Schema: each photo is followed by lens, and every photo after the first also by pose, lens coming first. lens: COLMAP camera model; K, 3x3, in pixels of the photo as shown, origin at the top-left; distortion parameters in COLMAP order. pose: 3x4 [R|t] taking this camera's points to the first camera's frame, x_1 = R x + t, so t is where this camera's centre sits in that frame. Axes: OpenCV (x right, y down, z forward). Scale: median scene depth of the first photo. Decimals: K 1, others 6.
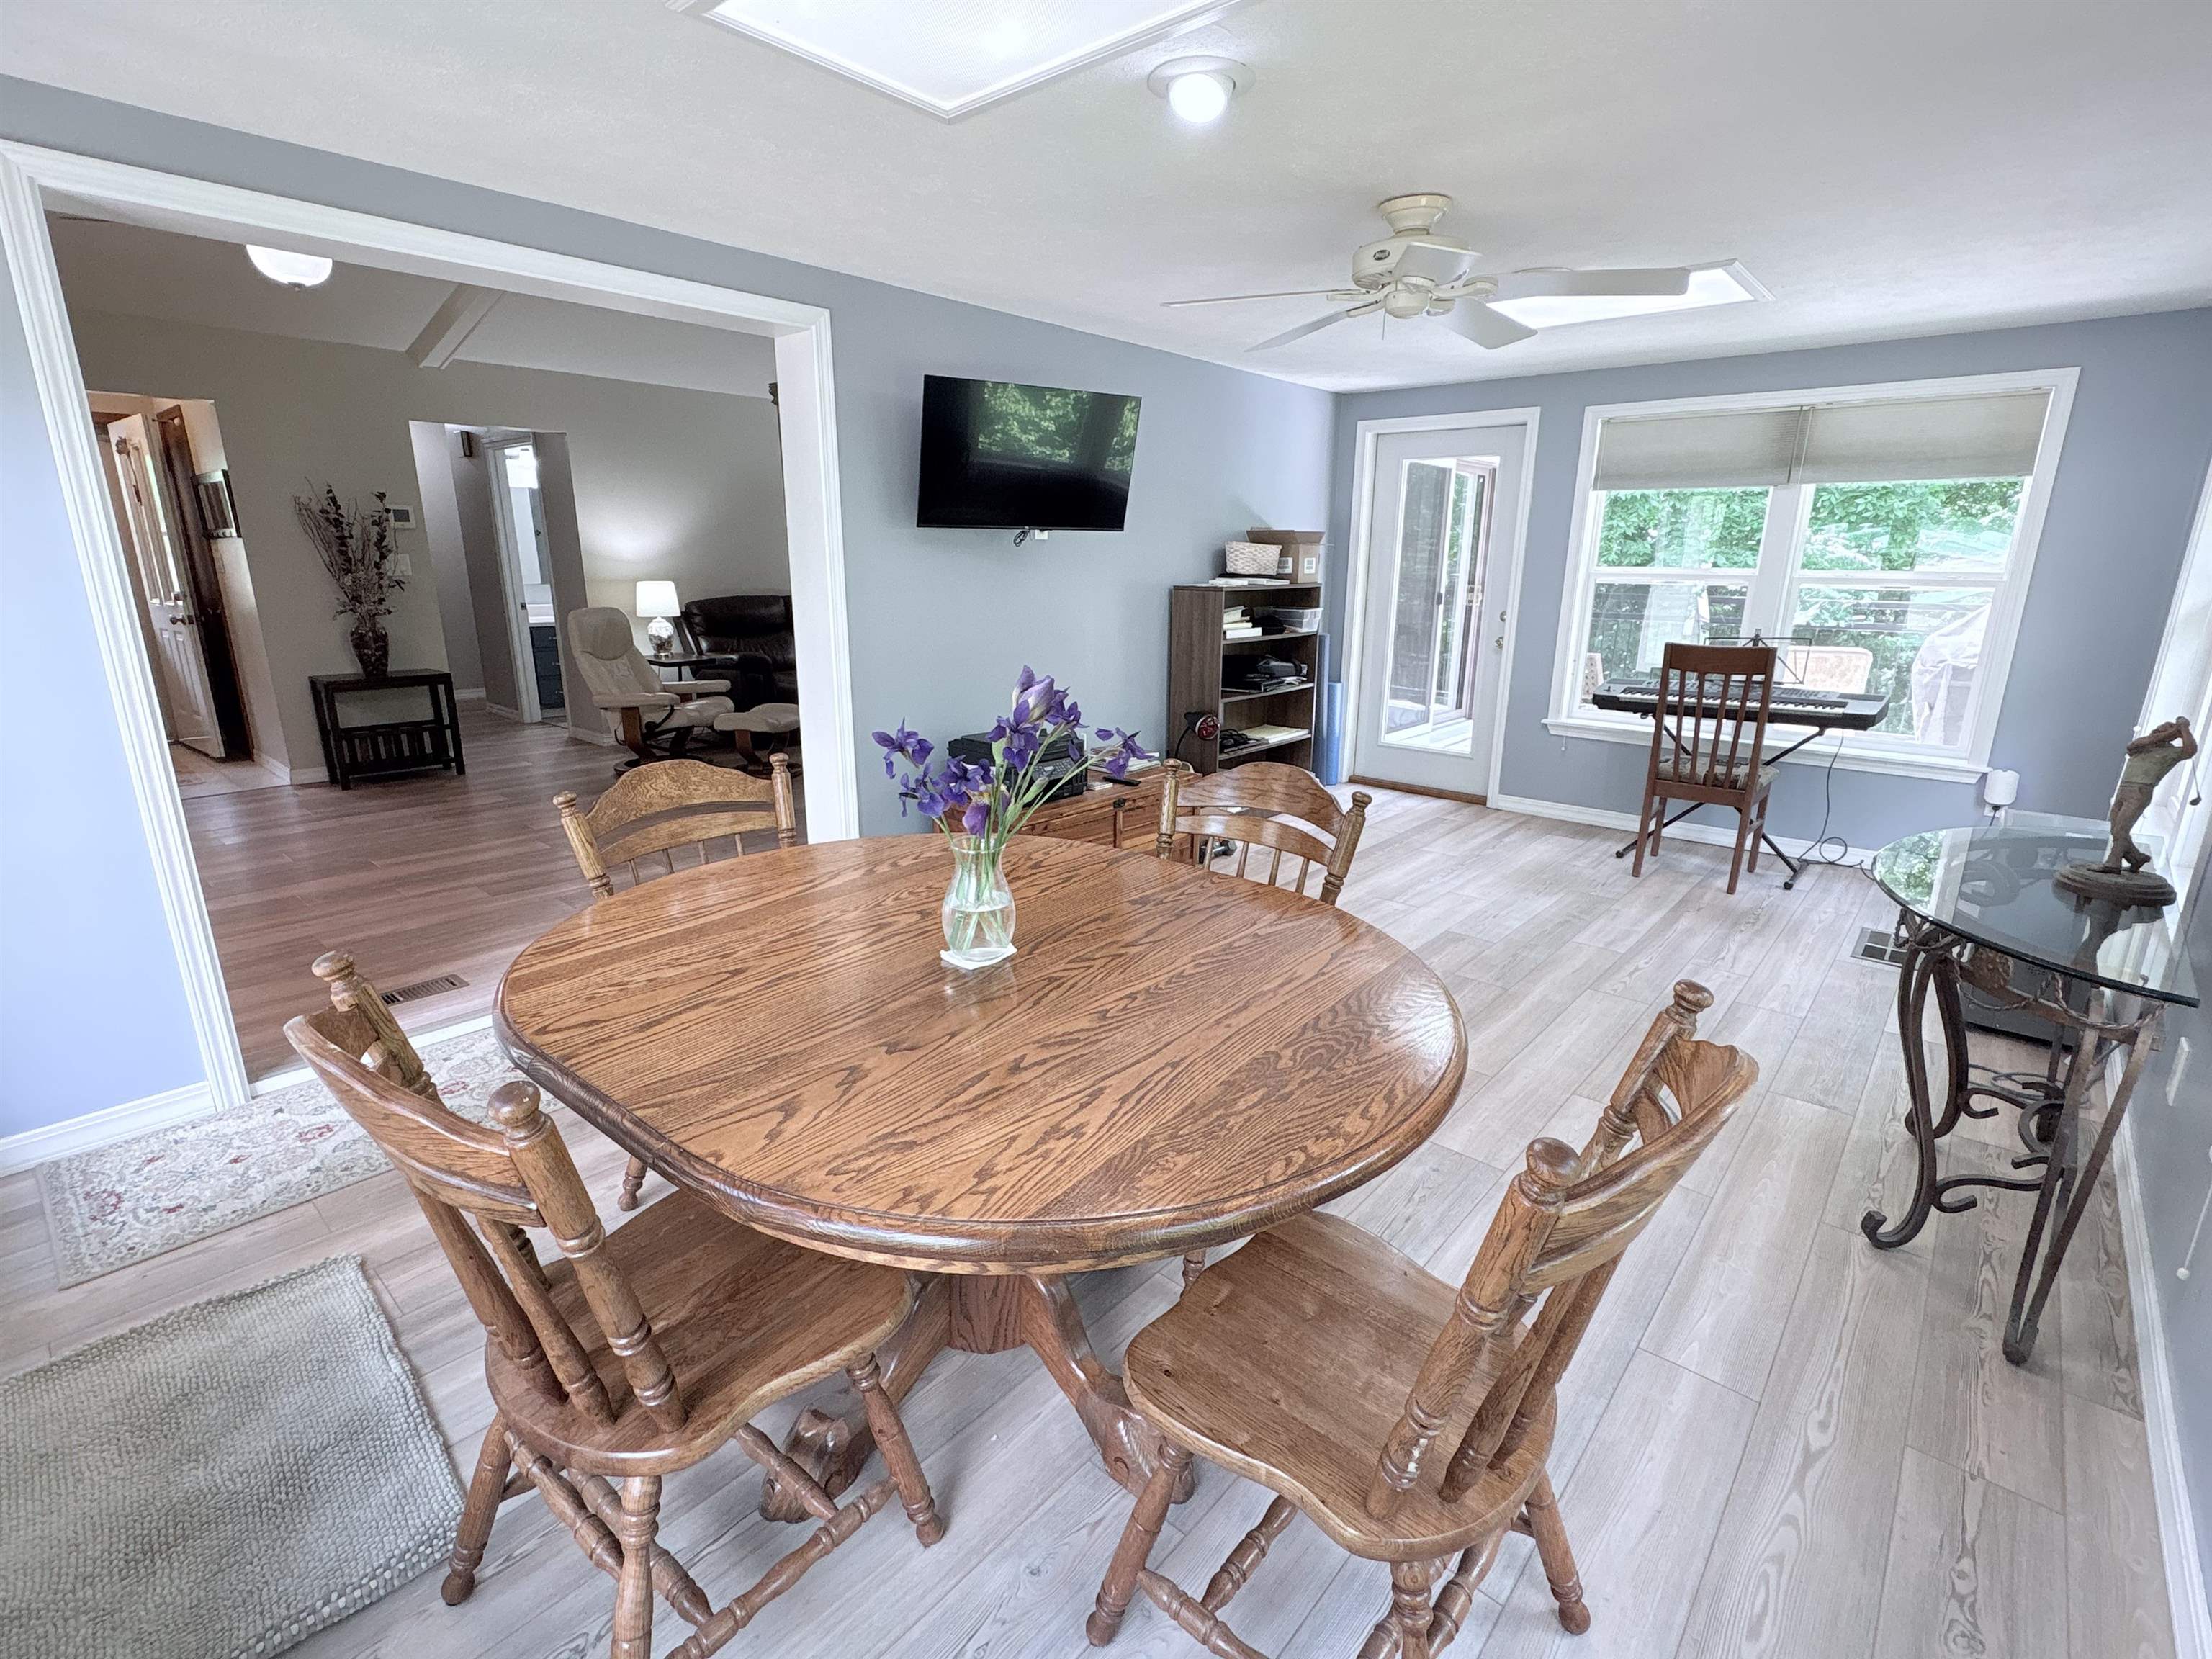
lens RADIAL K [[1023.7, 0, 1107.0], [0, 1023.7, 829.0], [0, 0, 1]] dist [0.000679, -0.000067]
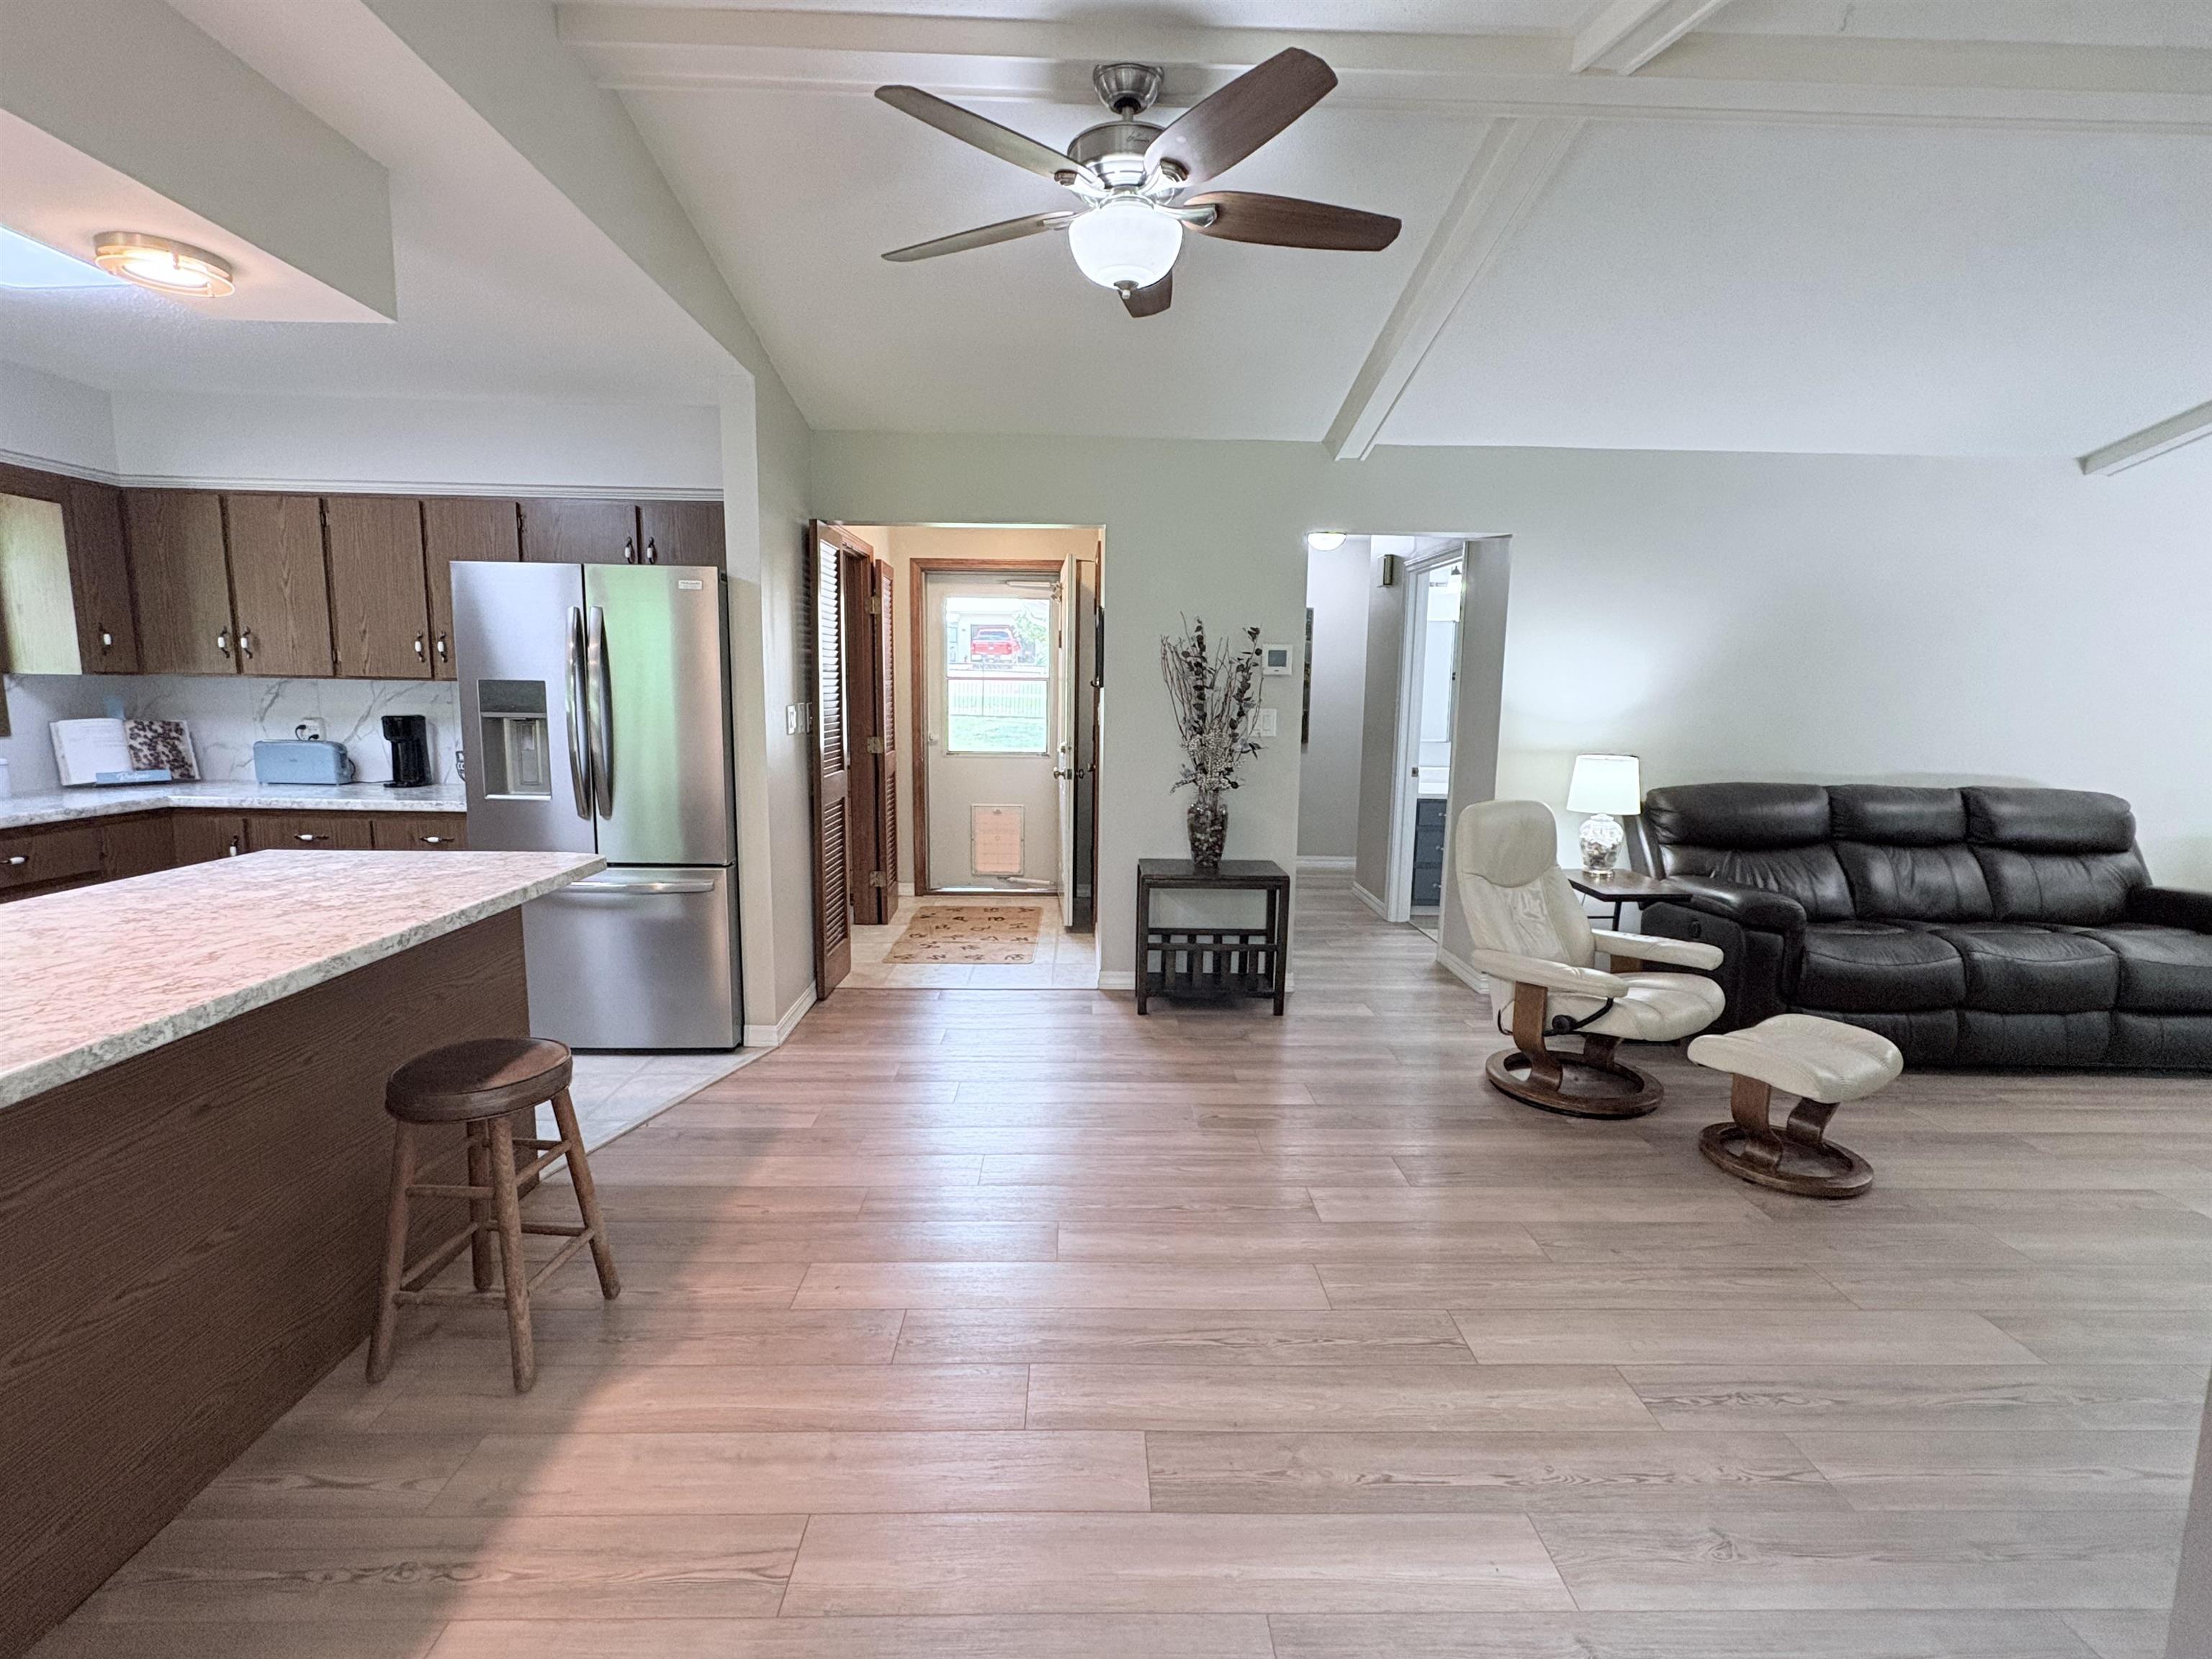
lens RADIAL K [[1023.7, 0, 1102.7], [0, 1023.7, 832.6], [0, 0, 1]] dist [0.000679, -0.000067]
pose [[0.677174, 0.109968, -0.727559, -0.222269], [-0.199780, 0.979105, -0.037956, -0.129558], [0.708183, 0.171054, 0.684994, 0.426000]]
